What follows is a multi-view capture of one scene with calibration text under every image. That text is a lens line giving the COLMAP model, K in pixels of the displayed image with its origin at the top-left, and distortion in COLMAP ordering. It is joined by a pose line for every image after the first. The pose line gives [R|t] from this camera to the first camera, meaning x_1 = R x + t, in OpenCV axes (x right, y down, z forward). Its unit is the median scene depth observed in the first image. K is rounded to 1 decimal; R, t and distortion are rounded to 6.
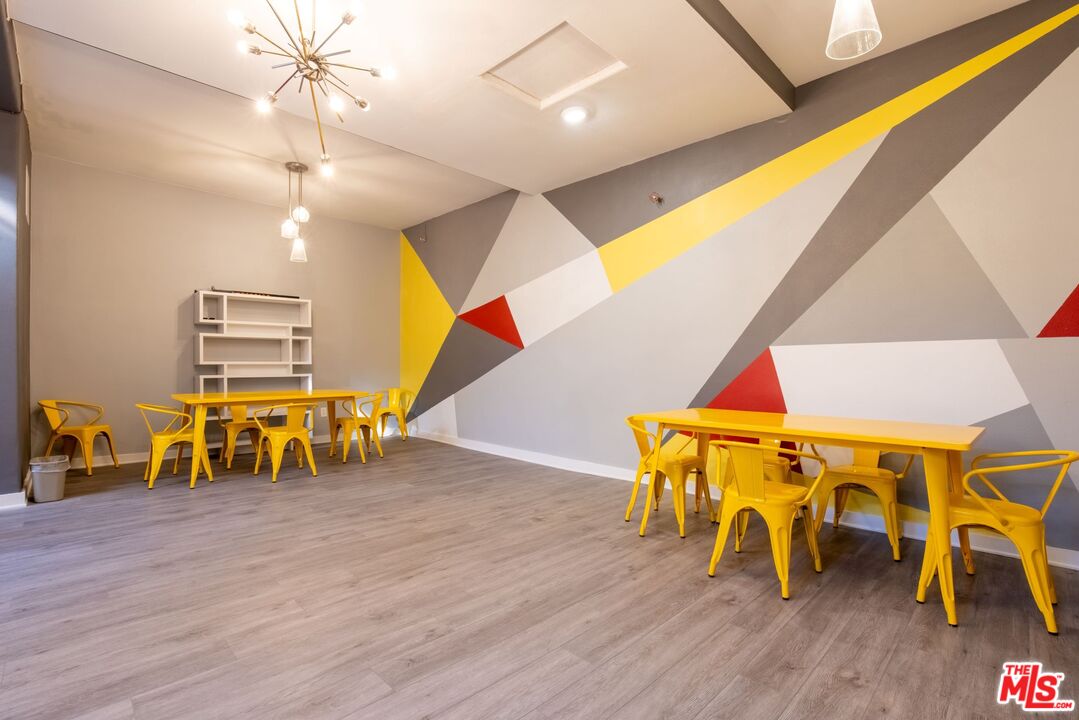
lens RADIAL K [[494.0, 0, 539.5], [0, 494.0, 360.0], [0, 0, 1]] dist [-0.060627, -0.000106]
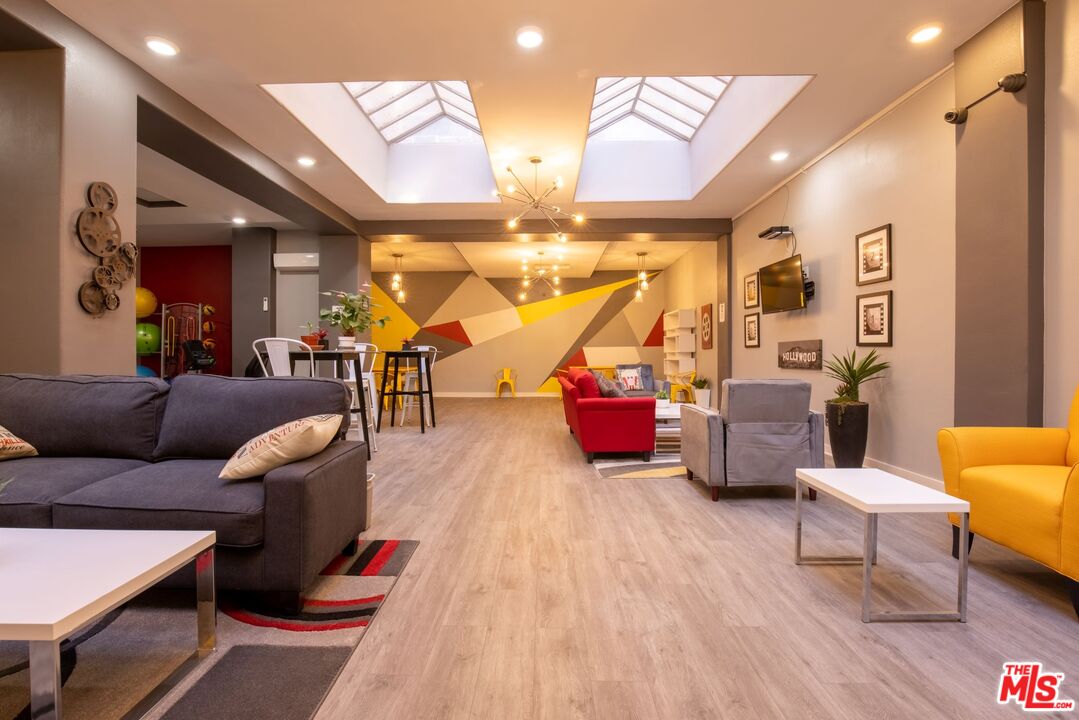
lens RADIAL K [[502.5, 0, 539.5], [0, 502.5, 360.0], [0, 0, 1]] dist [-0.021658, 0.000086]
pose [[0.706626, -0.014871, 0.707431, -2.916061], [-0.000980, 0.999758, 0.021995, -0.022789], [-0.707587, -0.016235, 0.706440, -1.644238]]
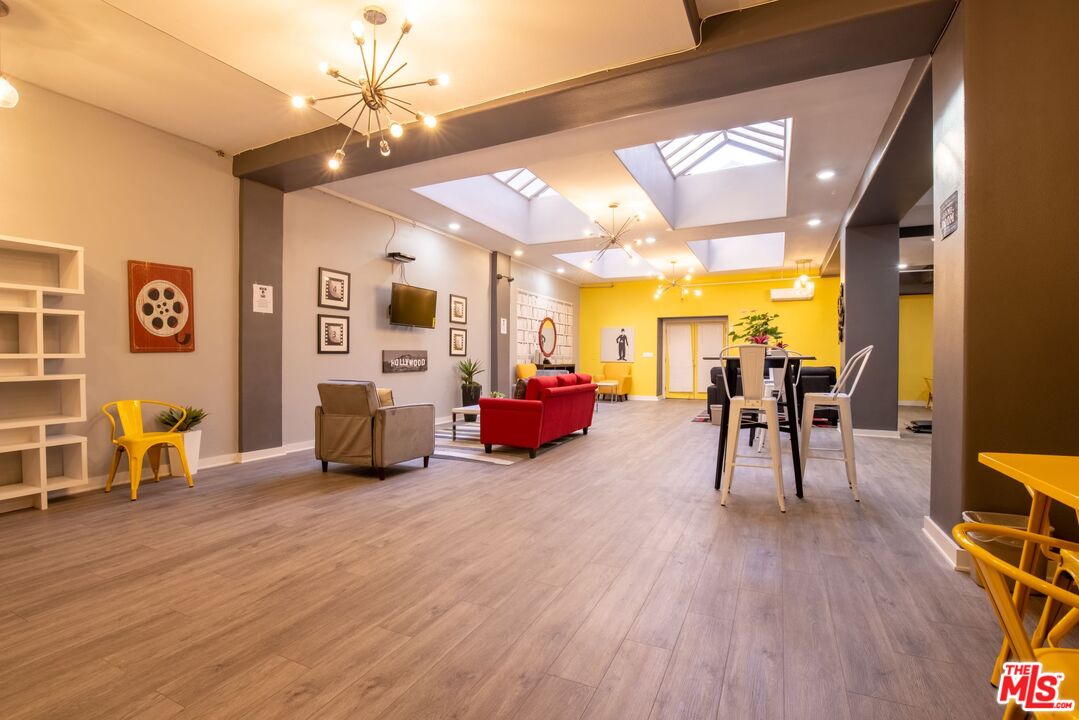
lens RADIAL K [[502.5, 0, 539.5], [0, 502.5, 360.0], [0, 0, 1]] dist [-0.021658, 0.000086]
pose [[-0.945418, -0.002408, -0.325851, -0.395213], [-0.000142, 0.999976, -0.006980, 0.014182], [0.325860, -0.006552, -0.945395, 1.958341]]
